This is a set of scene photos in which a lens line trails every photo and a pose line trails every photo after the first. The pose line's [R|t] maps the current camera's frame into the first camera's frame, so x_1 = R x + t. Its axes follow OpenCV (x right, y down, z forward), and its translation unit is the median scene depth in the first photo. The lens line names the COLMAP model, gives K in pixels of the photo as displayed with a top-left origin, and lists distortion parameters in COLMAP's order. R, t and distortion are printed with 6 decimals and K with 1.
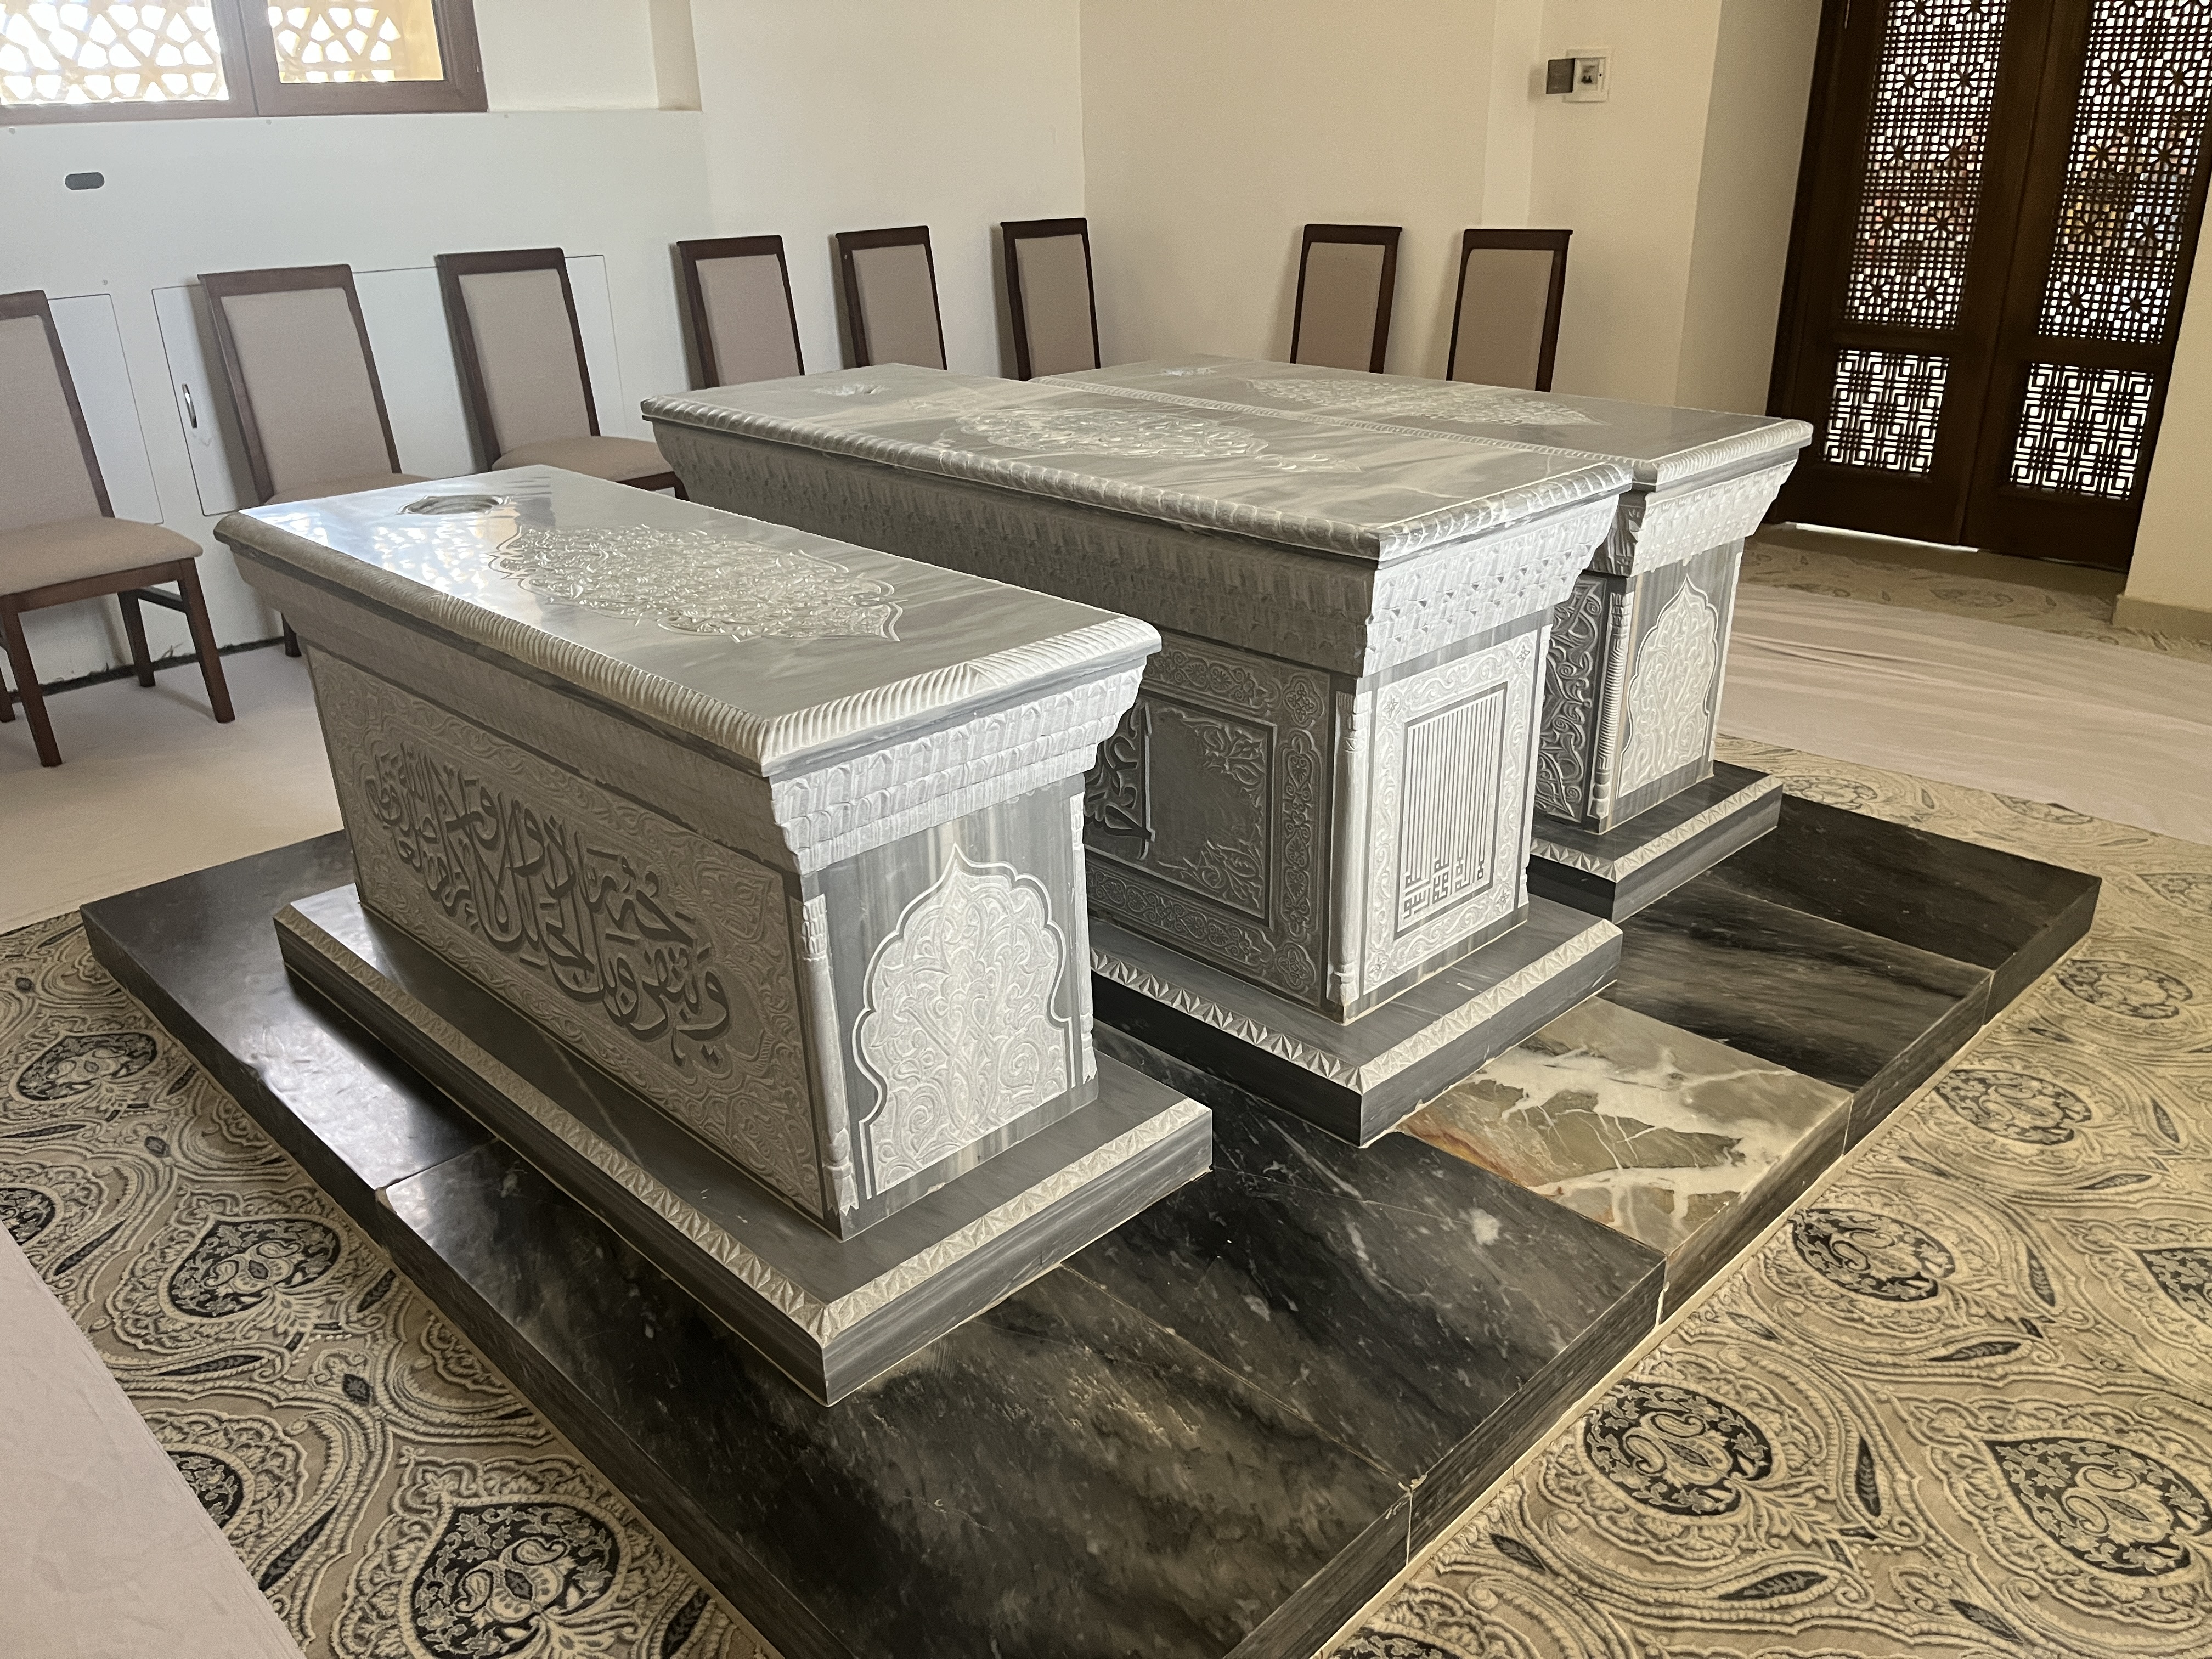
lens RADIAL K [[1665.6, 0, 1118.8], [0, 1665.6, 842.8], [0, 0, 1]] dist [0.070748, -0.106838]
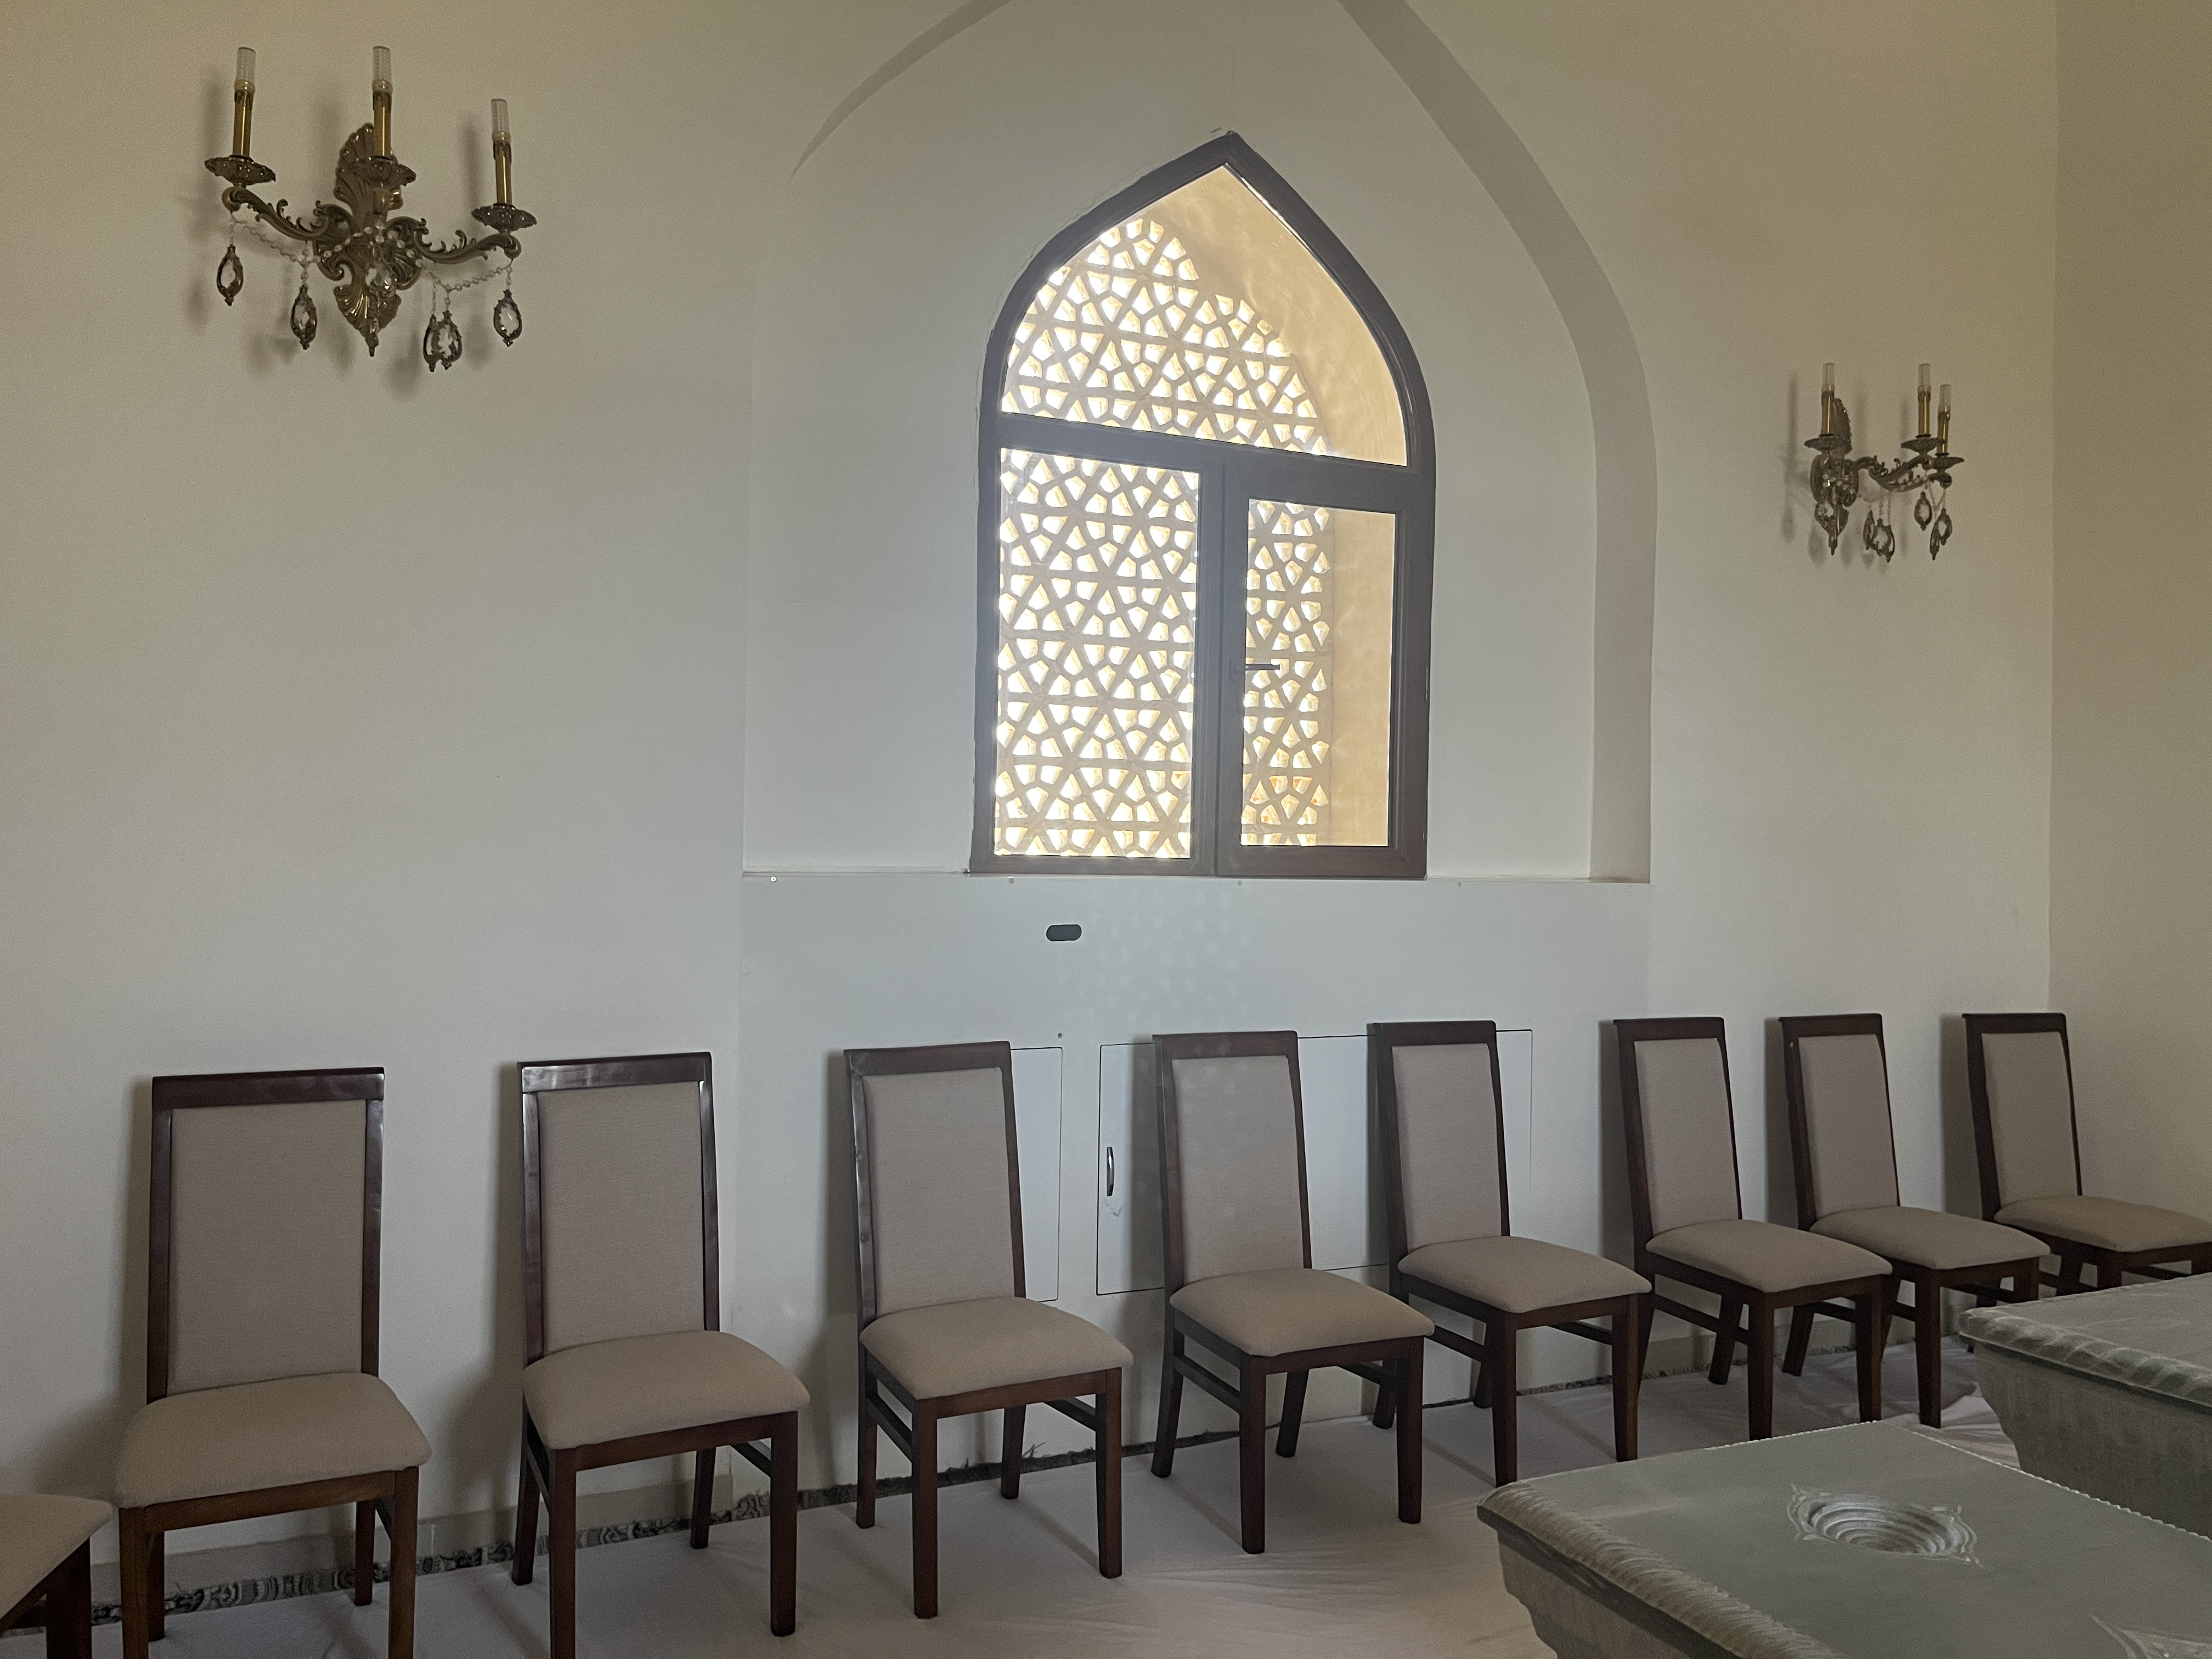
lens RADIAL K [[1665.6, 0, 1118.8], [0, 1665.6, 842.8], [0, 0, 1]] dist [0.070748, -0.106838]
pose [[0.939777, 0.029792, -0.340487, -0.435451], [-0.165911, 0.910716, -0.378245, -0.143897], [0.298819, 0.411957, 0.860813, 0.282296]]
